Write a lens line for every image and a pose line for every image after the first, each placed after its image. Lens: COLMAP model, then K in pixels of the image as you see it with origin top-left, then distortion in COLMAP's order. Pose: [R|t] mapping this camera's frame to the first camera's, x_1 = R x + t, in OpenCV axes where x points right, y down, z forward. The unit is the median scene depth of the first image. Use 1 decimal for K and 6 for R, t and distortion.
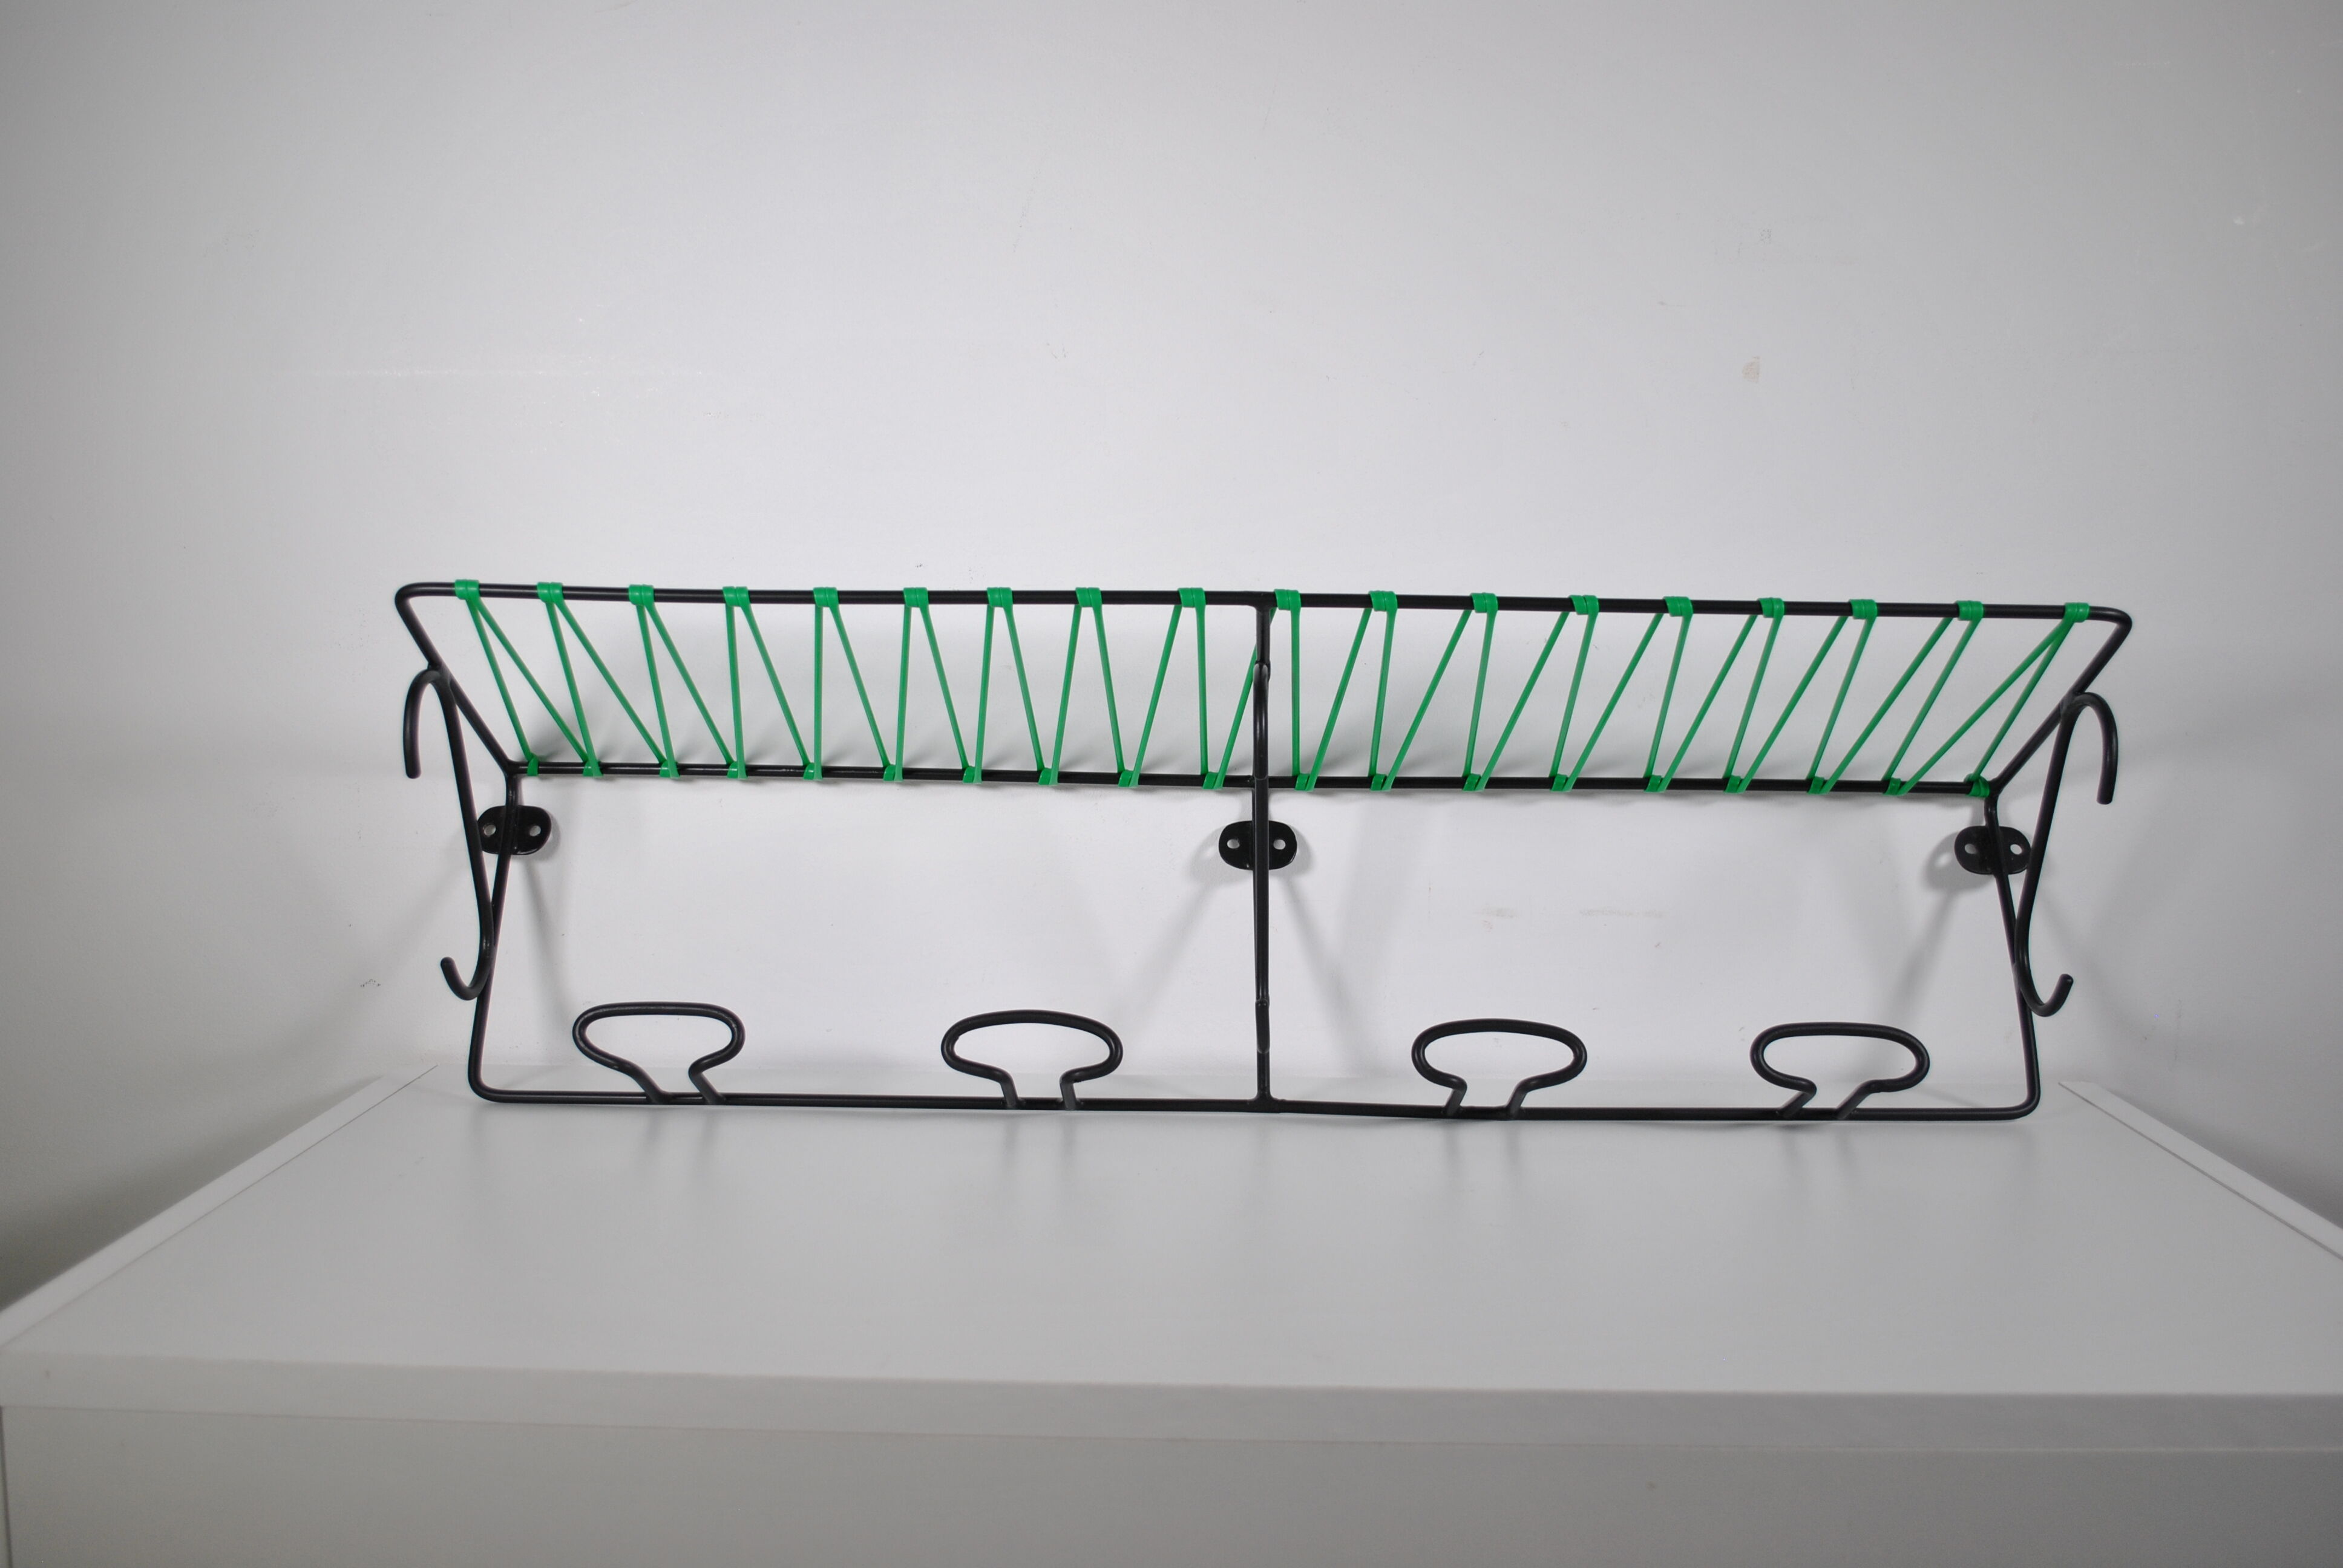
lens RADIAL K [[2210.8, 0, 1168.0], [0, 2210.8, 846.6], [0, 0, 1]] dist [0.044214, 0.000000]
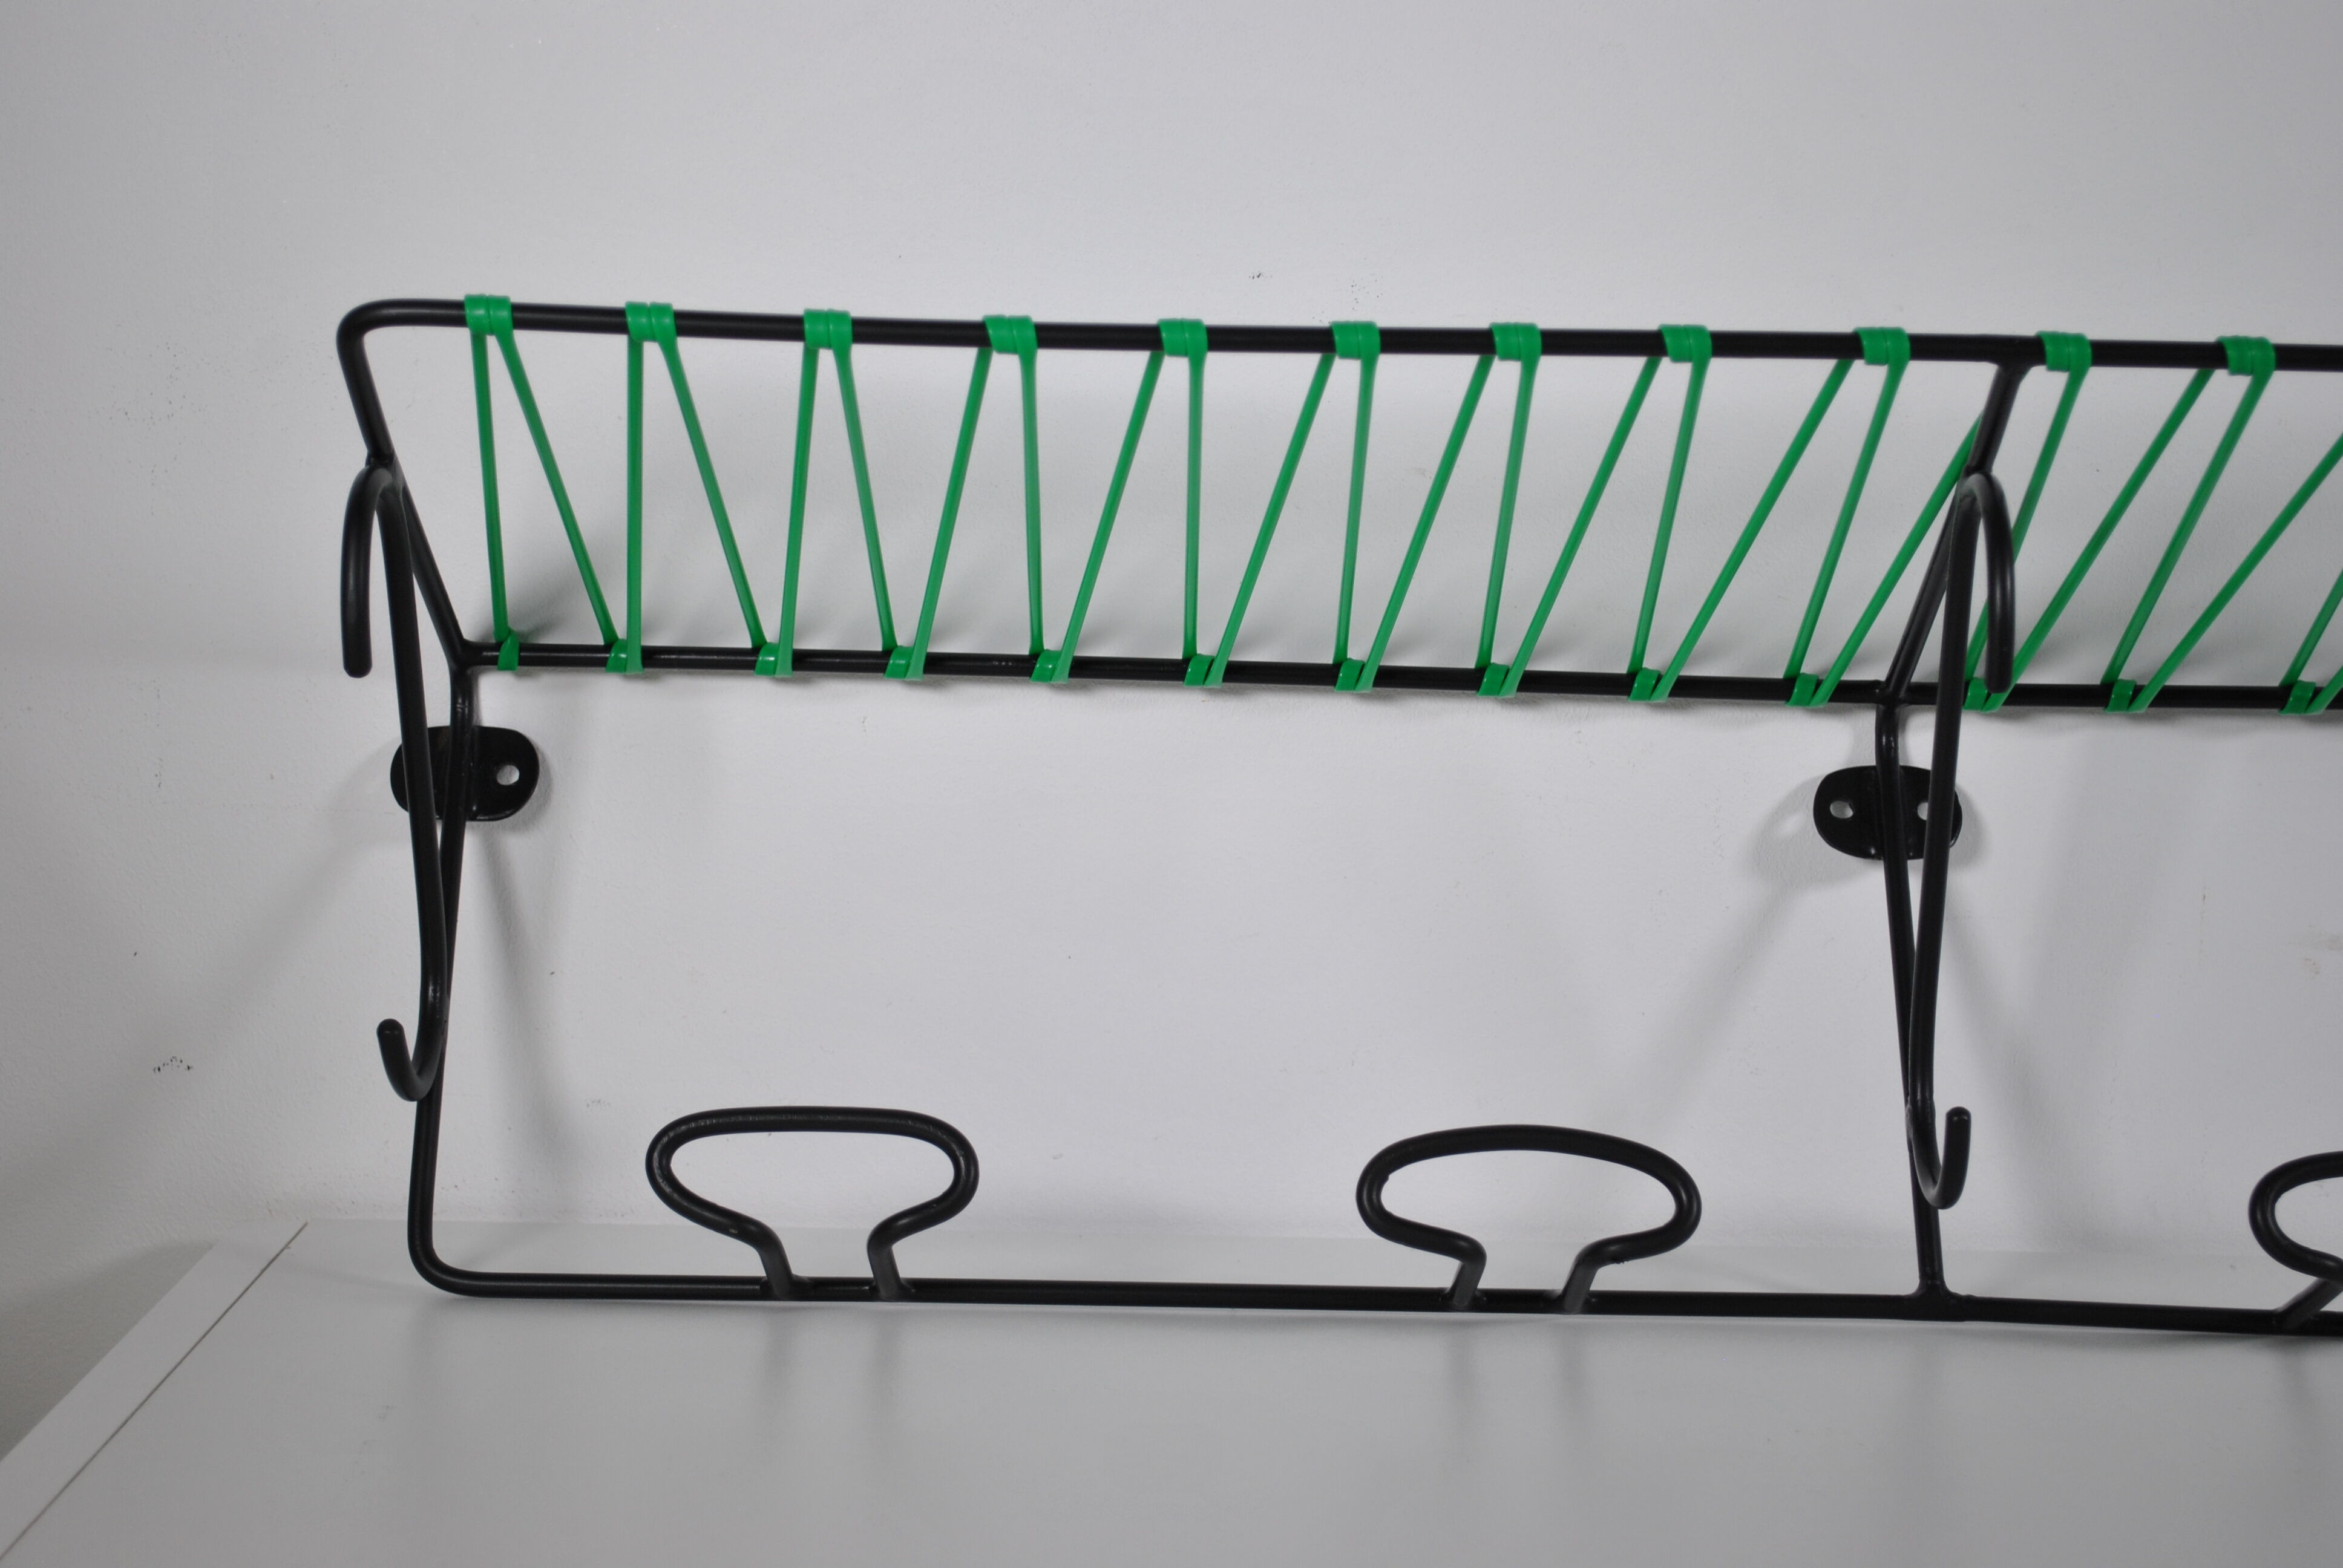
lens RADIAL K [[4196.8, 0, 1176.7], [0, 4196.8, 804.8], [0, 0, 1]] dist [0.156707, 0.000000]
pose [[0.998381, 0.007542, 0.056376, -0.189585], [-0.007657, 0.999969, 0.001822, -0.003162], [-0.056360, -0.002251, 0.998408, 0.002907]]
